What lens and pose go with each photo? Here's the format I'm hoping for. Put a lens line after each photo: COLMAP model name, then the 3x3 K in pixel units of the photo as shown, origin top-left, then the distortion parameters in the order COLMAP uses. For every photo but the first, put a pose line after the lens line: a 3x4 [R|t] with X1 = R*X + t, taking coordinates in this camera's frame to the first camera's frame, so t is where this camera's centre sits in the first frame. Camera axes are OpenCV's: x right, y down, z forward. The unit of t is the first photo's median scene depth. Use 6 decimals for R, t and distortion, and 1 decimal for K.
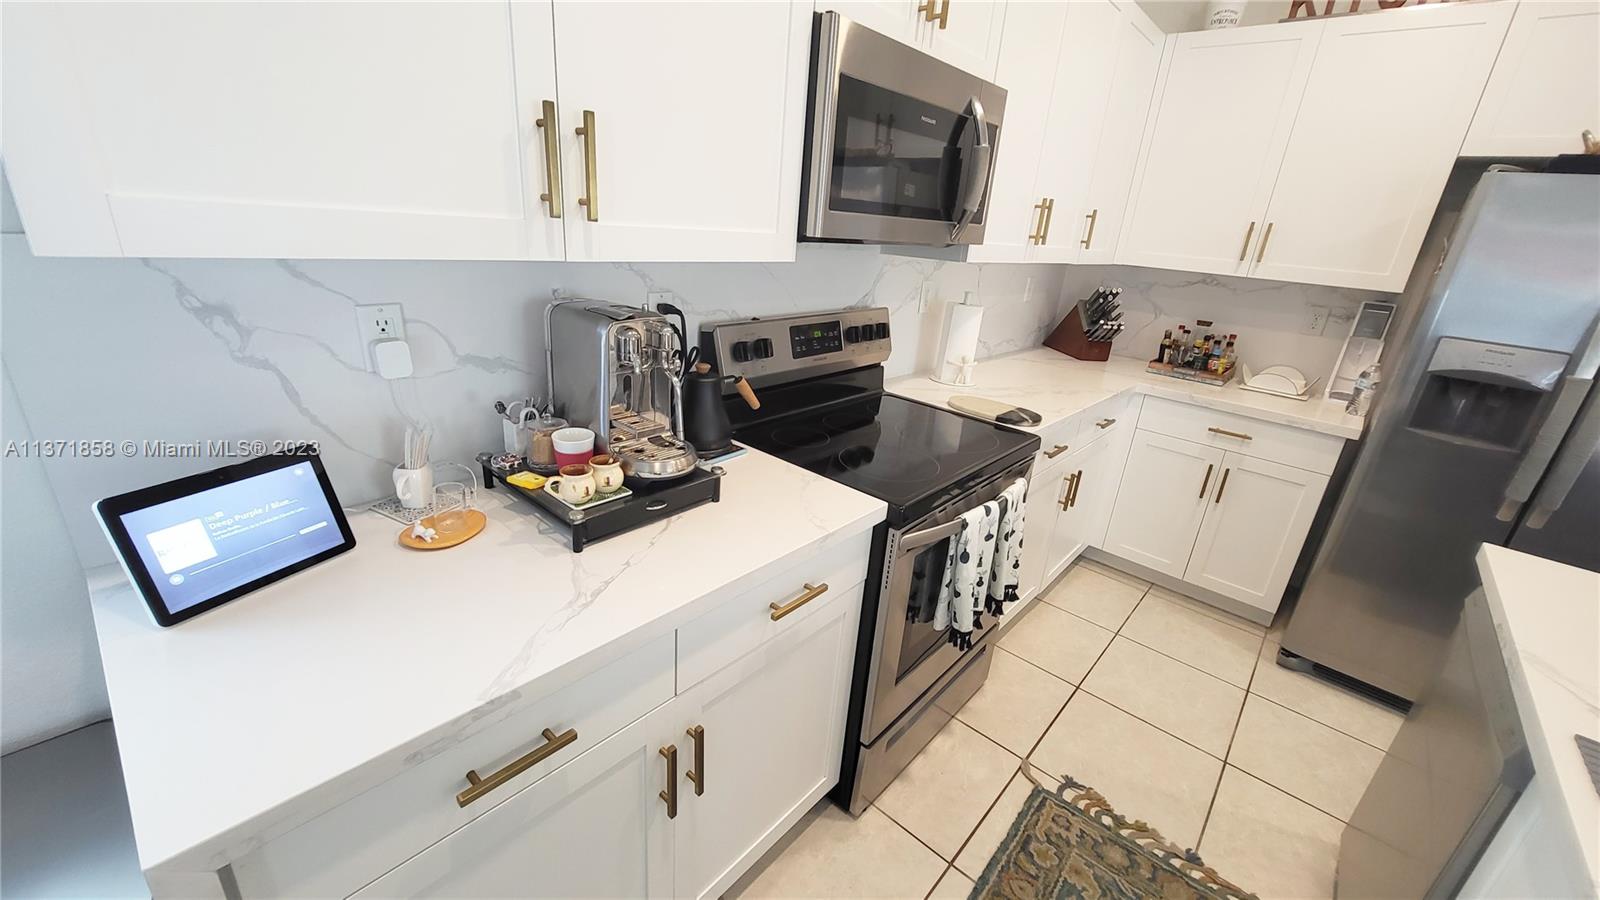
lens RADIAL K [[635.6, 0, 805.7], [0, 635.6, 456.1], [0, 0, 1]] dist [0.003430, -0.001036]
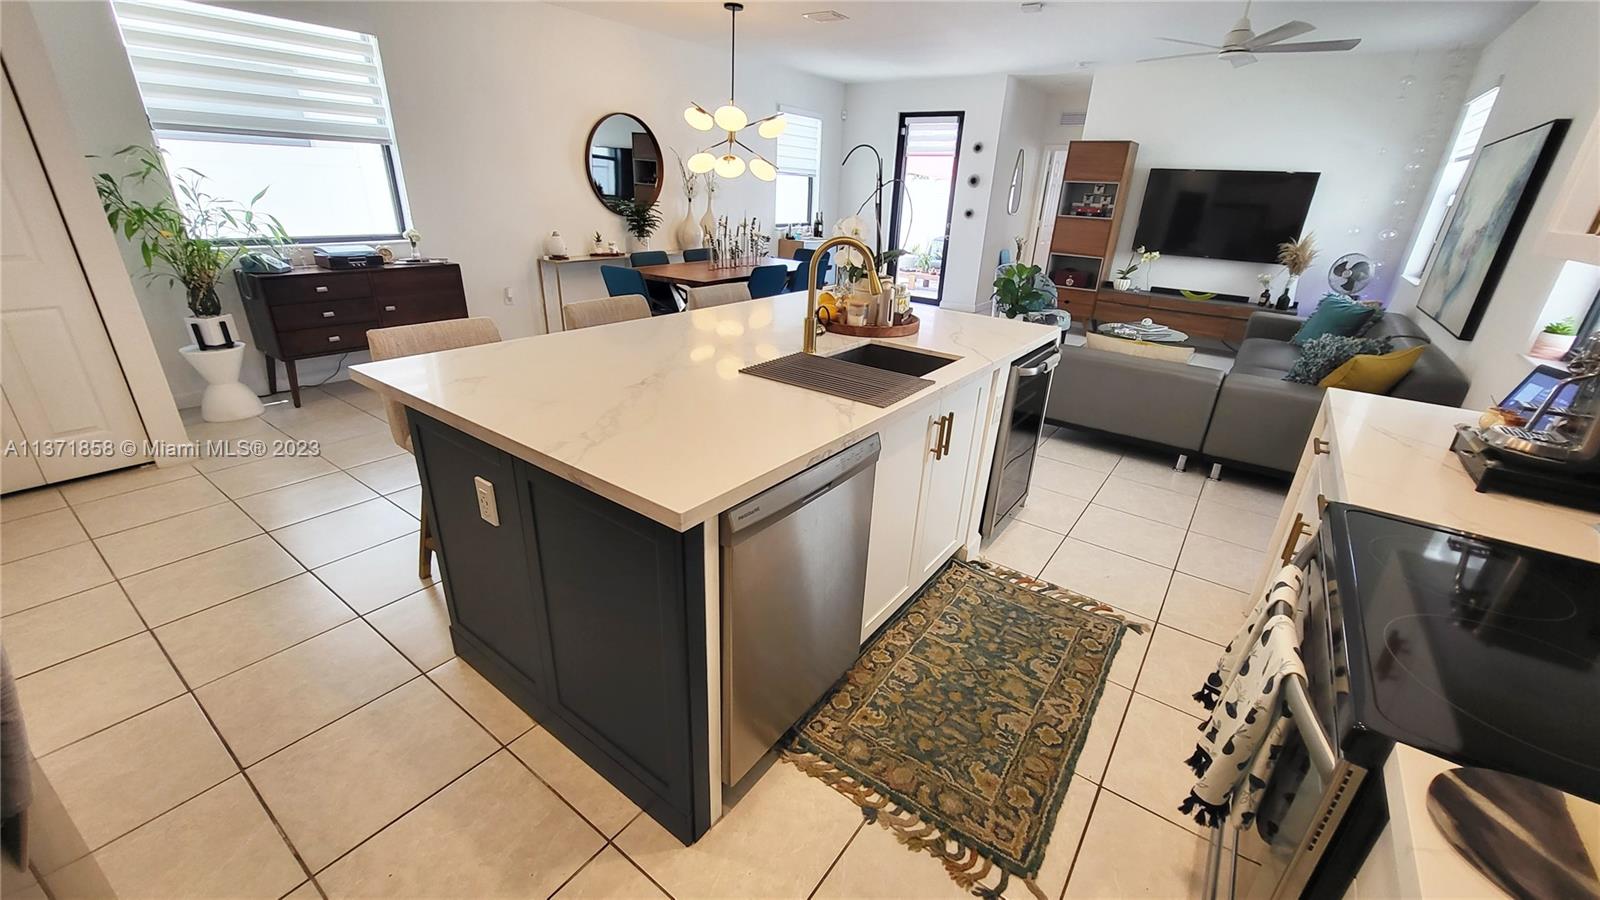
lens RADIAL K [[635.6, 0, 802.5], [0, 635.6, 454.6], [0, 0, 1]] dist [0.003430, -0.001036]
pose [[-0.987789, -0.079927, -0.133731, 0.890862], [-0.150371, 0.713659, 0.684164, -0.418488], [0.040756, 0.695919, -0.716963, 1.318811]]
